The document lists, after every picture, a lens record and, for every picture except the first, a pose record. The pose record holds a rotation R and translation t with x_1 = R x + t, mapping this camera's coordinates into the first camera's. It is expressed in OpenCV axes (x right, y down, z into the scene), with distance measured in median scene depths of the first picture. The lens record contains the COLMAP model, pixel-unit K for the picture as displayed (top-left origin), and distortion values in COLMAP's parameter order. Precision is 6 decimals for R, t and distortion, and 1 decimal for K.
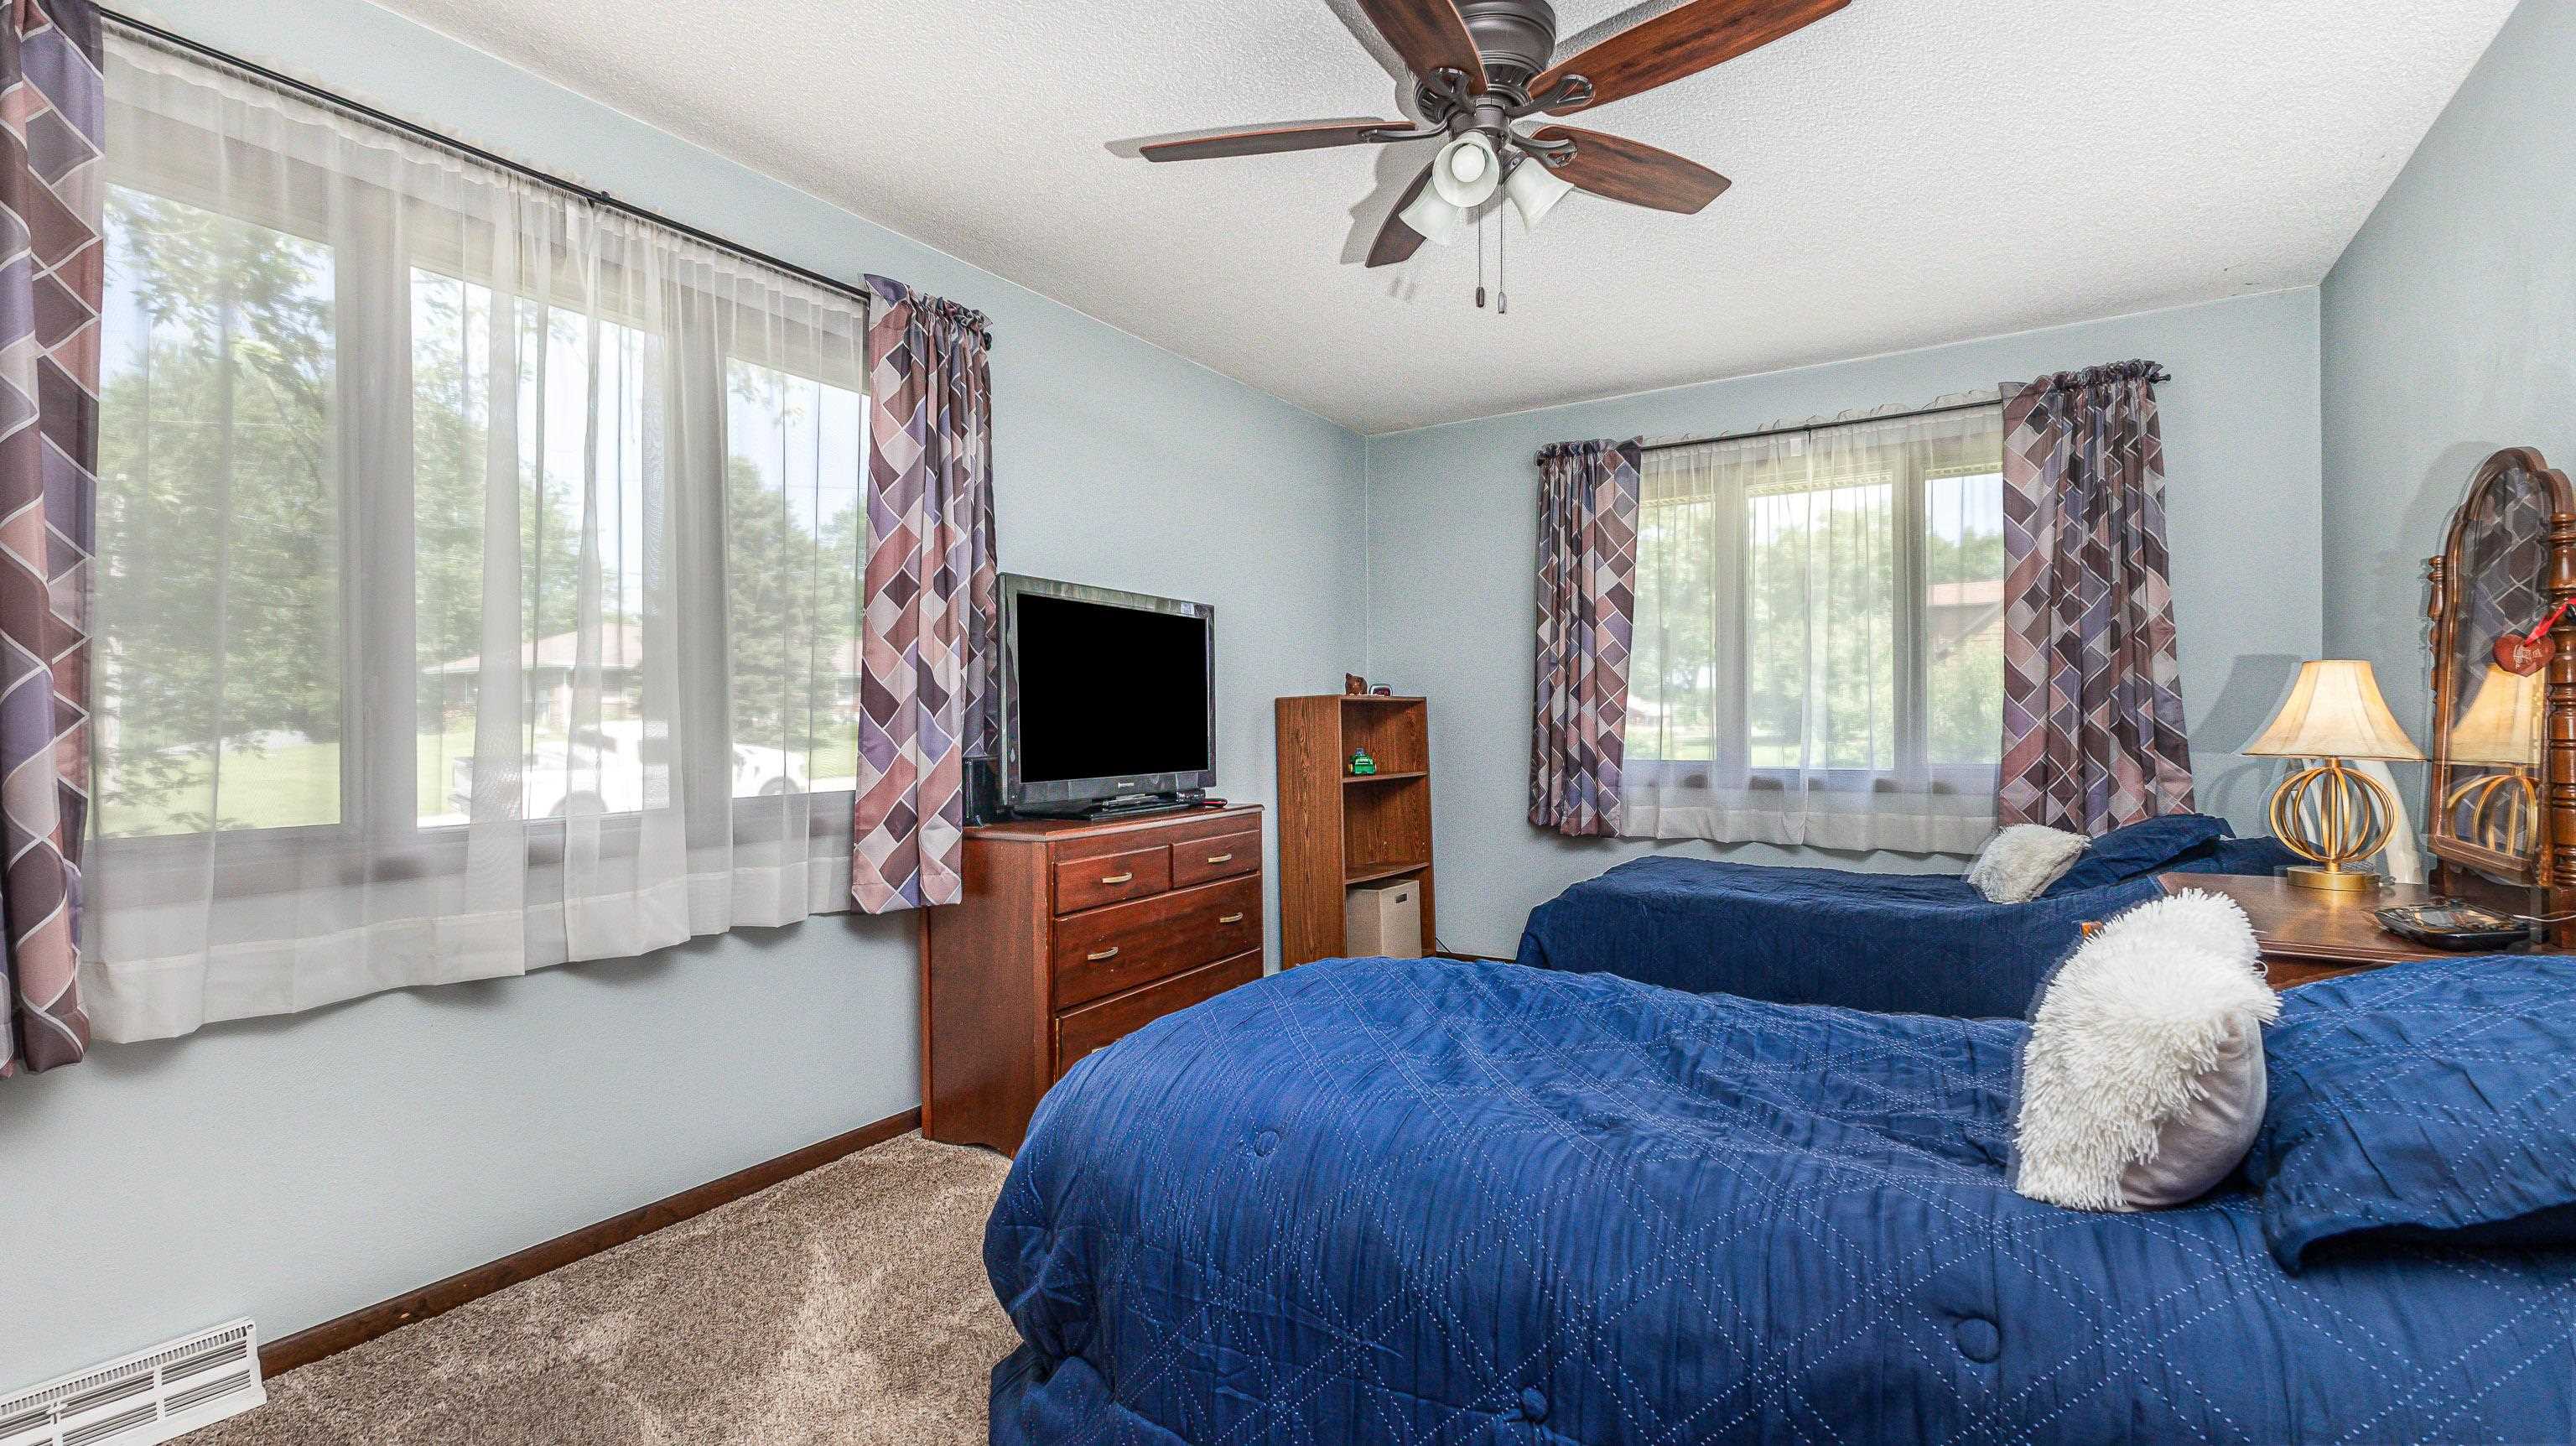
lens RADIAL K [[1133.5, 0, 1303.5], [0, 1133.5, 720.8], [0, 0, 1]] dist [0.012068, -0.003239]
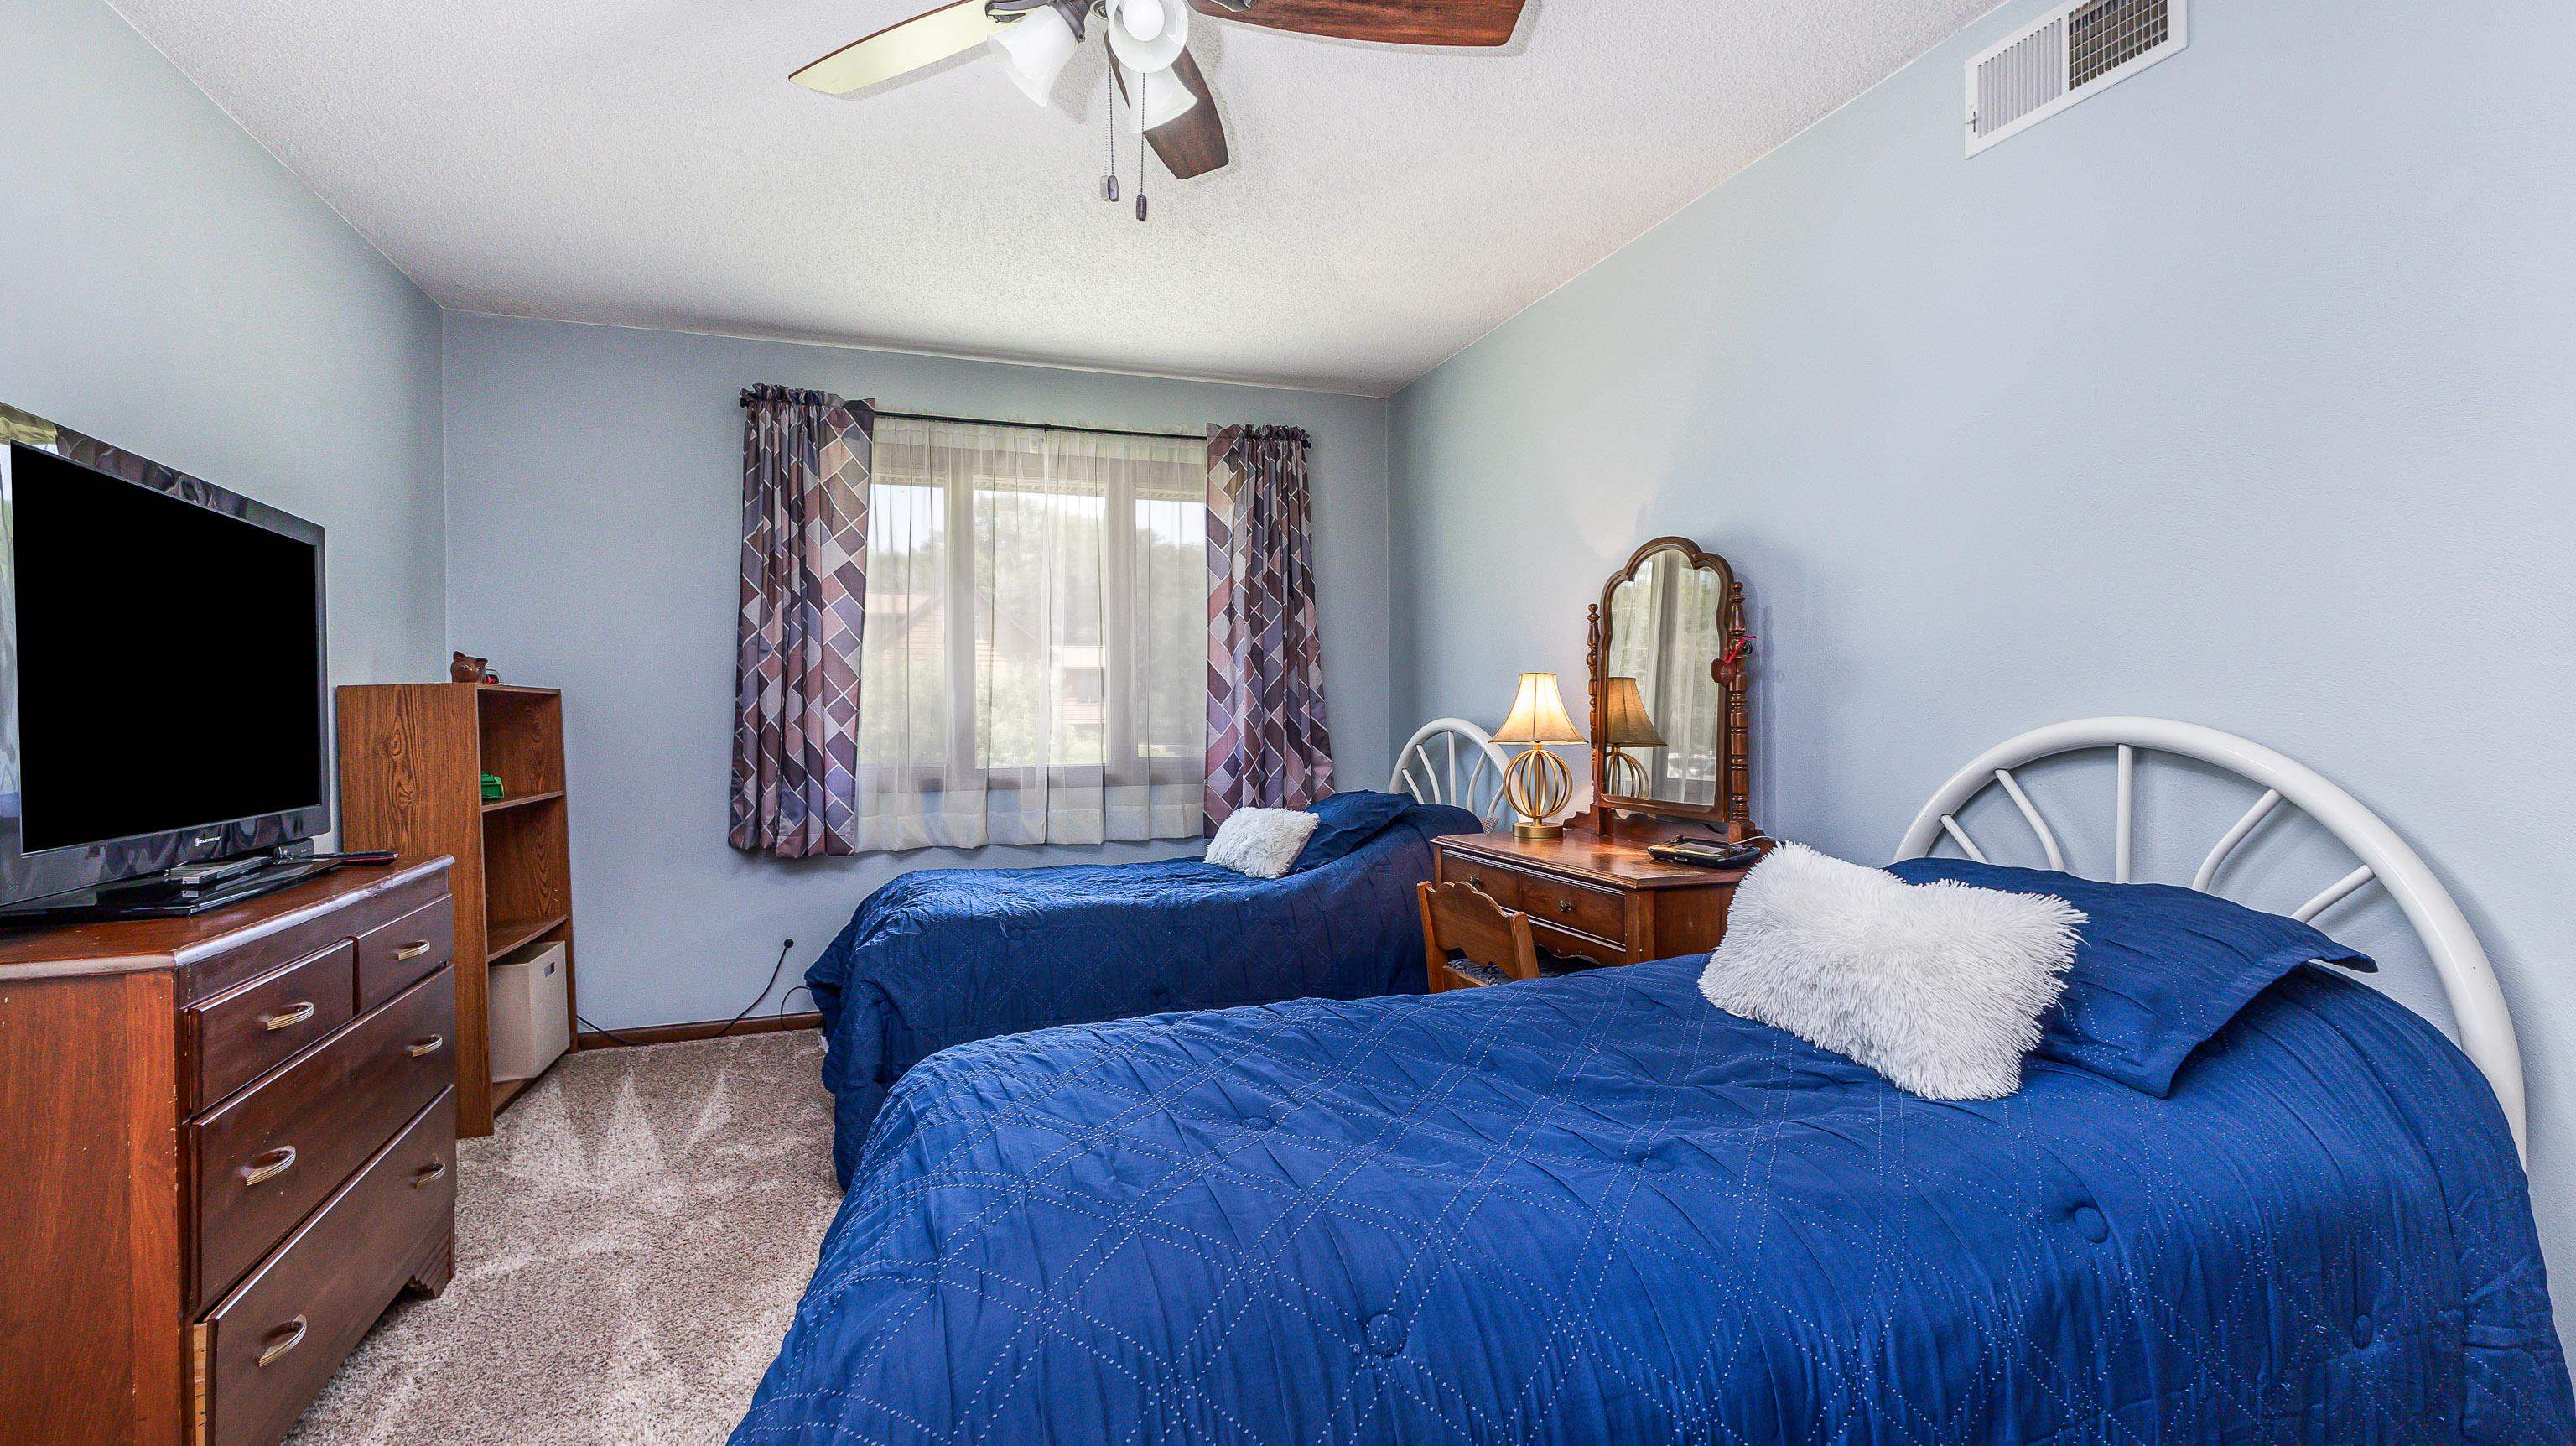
lens RADIAL K [[1133.5, 0, 1287.1], [0, 1133.5, 717.0], [0, 0, 1]] dist [0.012068, -0.003239]
pose [[0.629608, -0.000624, 0.776913, -0.188578], [0.004060, 0.999989, -0.002487, 0.001425], [-0.776902, 0.004720, 0.629604, 0.193688]]
